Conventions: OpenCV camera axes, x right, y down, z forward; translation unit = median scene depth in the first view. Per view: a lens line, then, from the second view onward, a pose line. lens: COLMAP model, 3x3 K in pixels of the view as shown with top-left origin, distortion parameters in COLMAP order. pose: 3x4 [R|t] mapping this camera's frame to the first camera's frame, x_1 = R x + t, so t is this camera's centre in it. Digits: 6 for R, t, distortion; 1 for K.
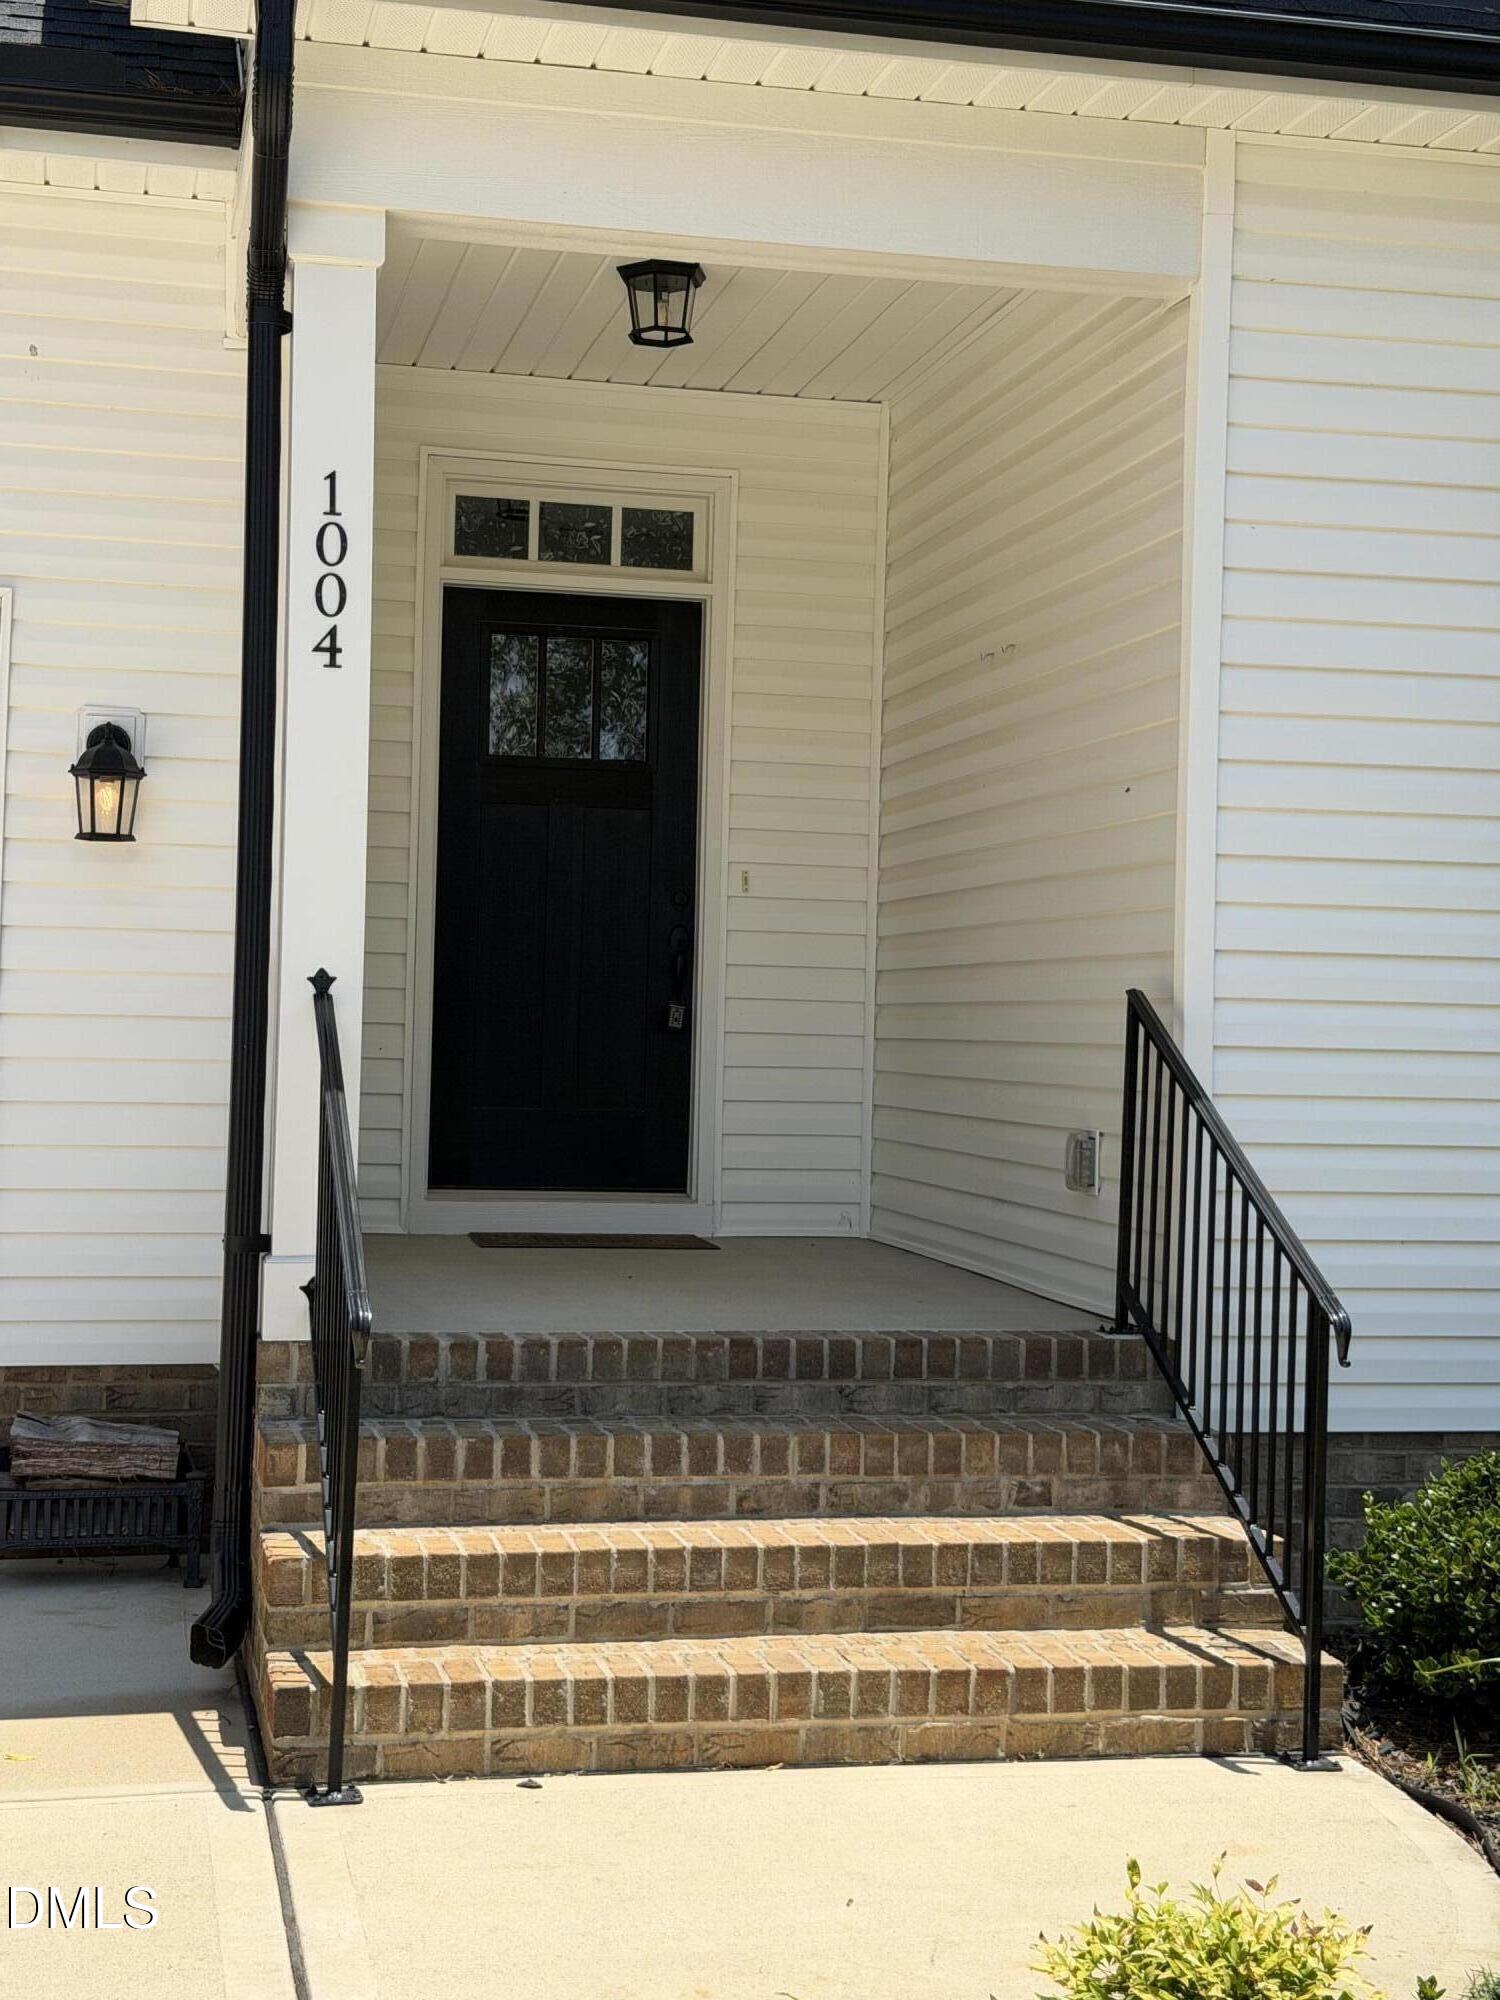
lens RADIAL K [[2768.3, 0, 753.5], [0, 2768.3, 996.5], [0, 0, 1]] dist [0.015491, 0.000000]
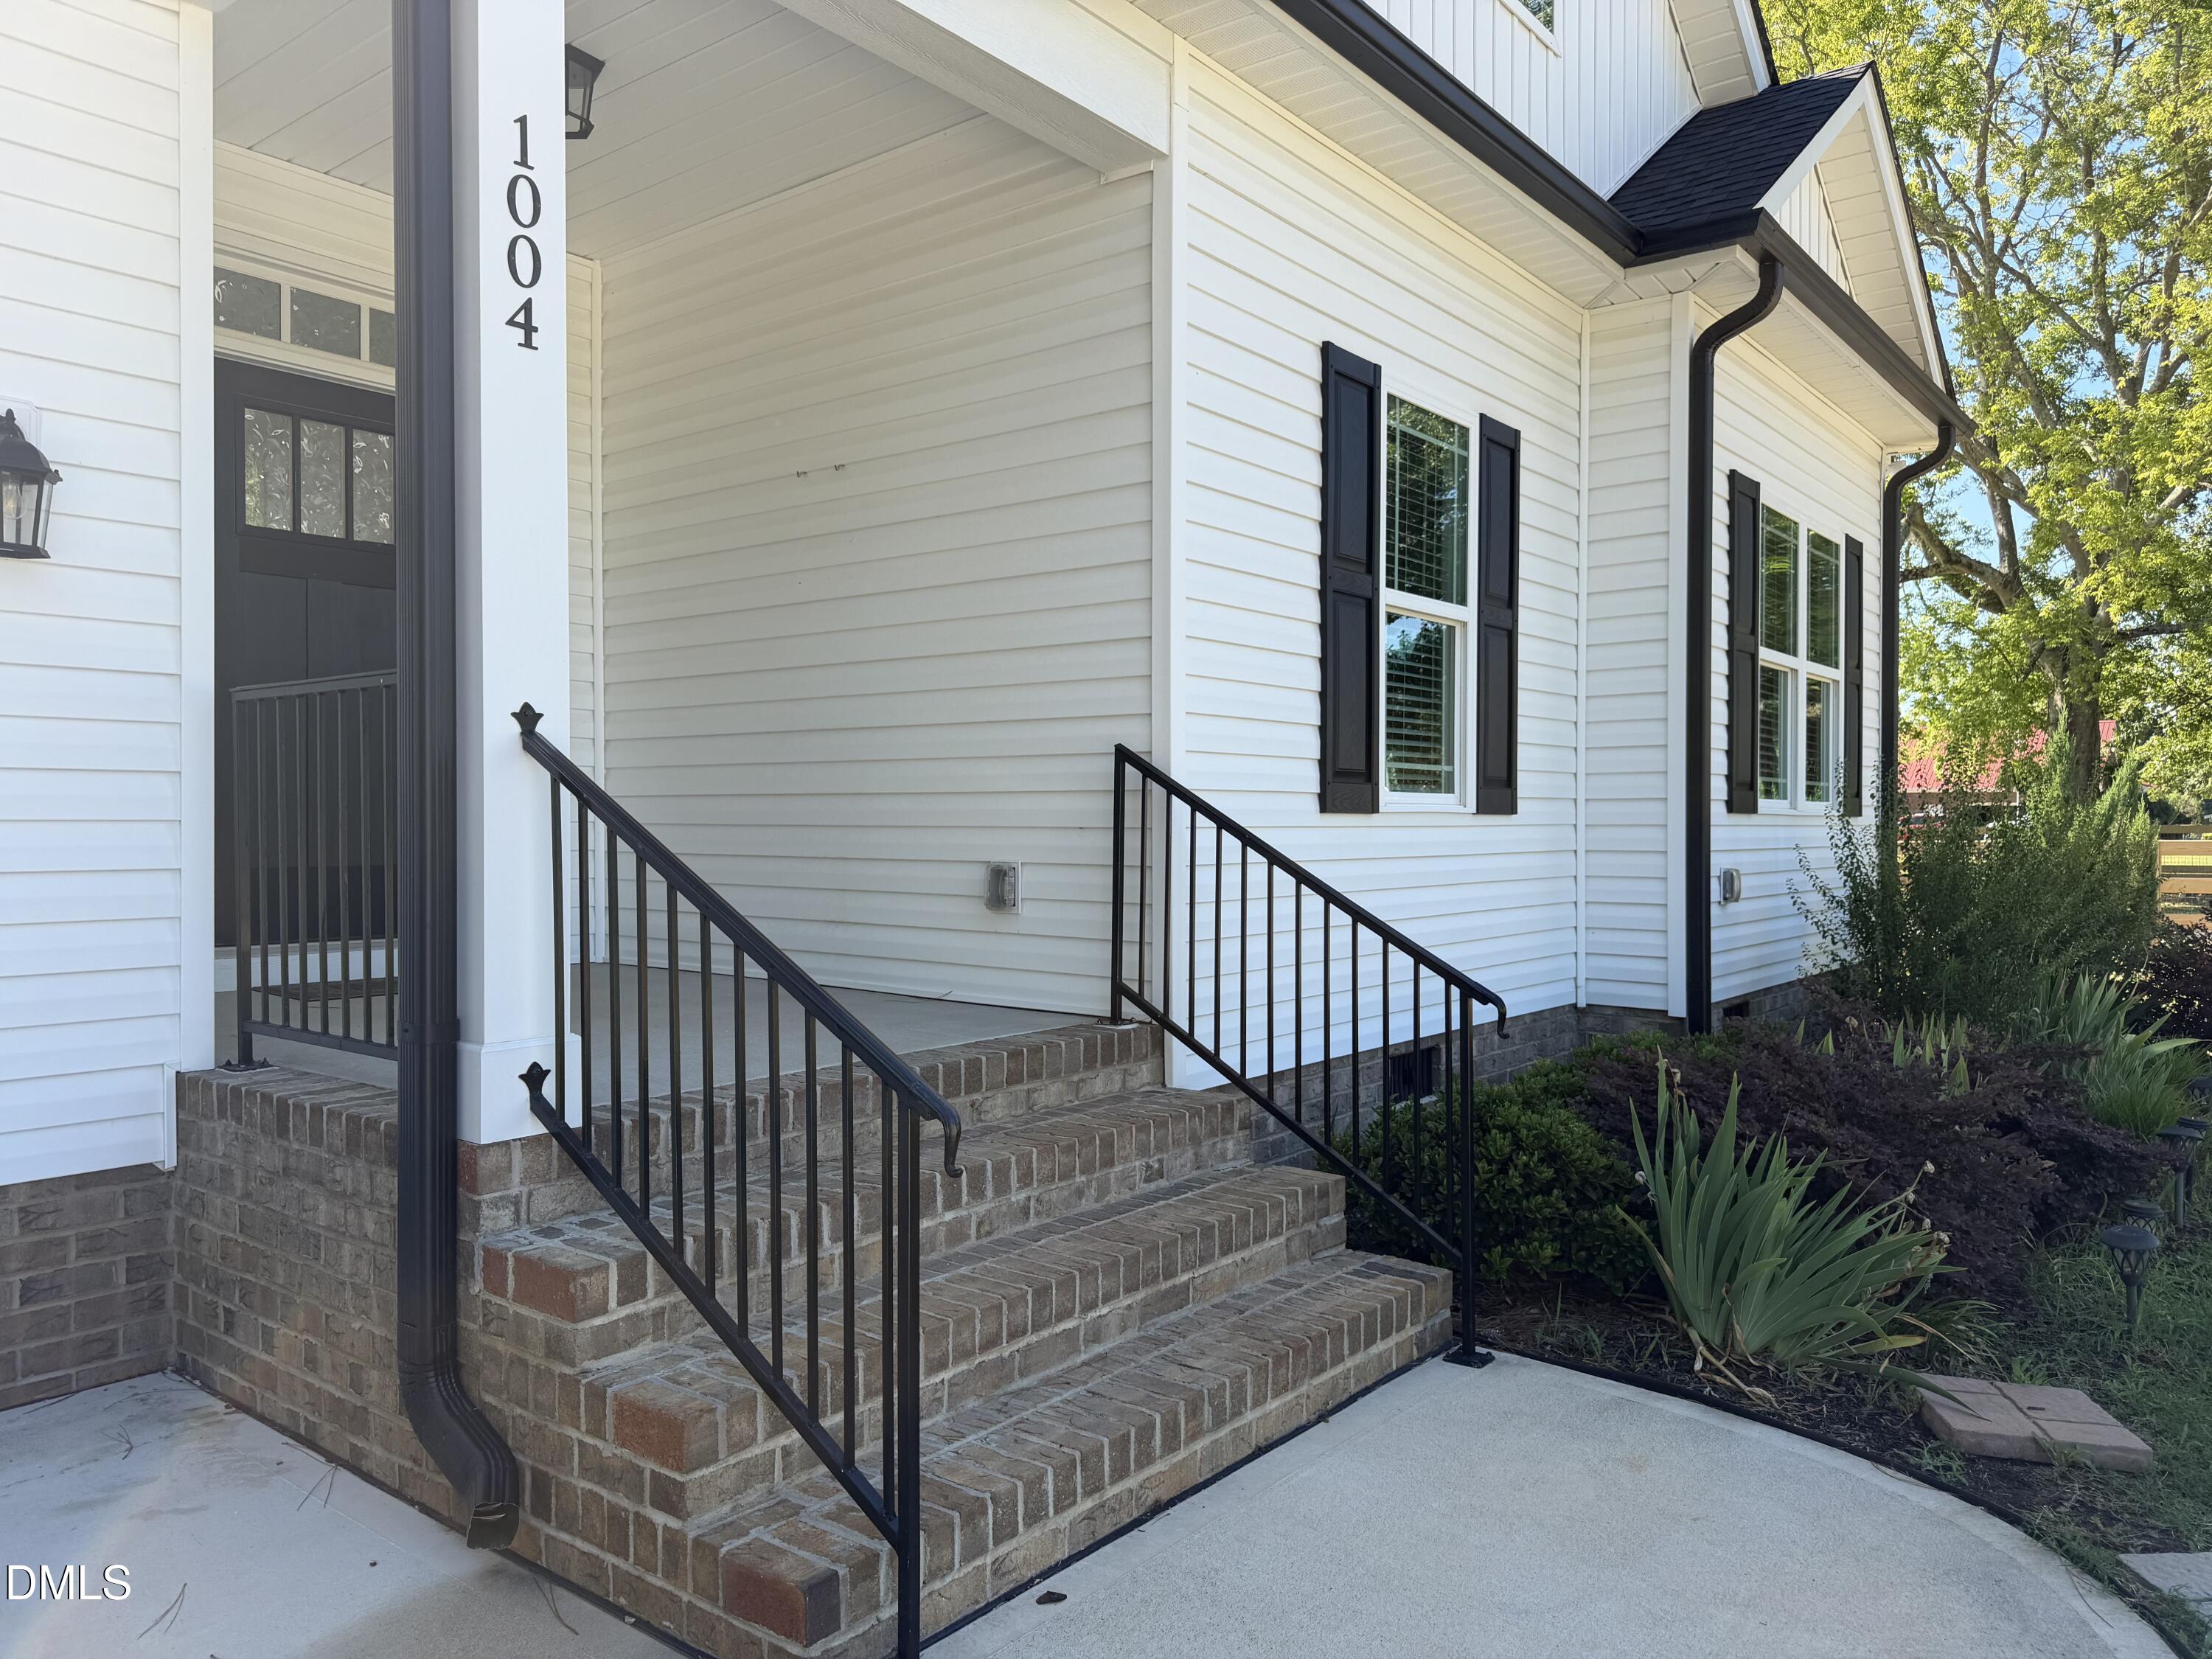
lens RADIAL K [[1572.8, 0, 1099.4], [0, 1572.8, 846.6], [0, 0, 1]] dist [-0.004650, -0.014795]
pose [[0.787120, -0.038692, 0.615586, -0.316864], [0.012114, 0.998808, 0.047289, 0.013525], [-0.616681, -0.029765, 0.786650, 0.507632]]
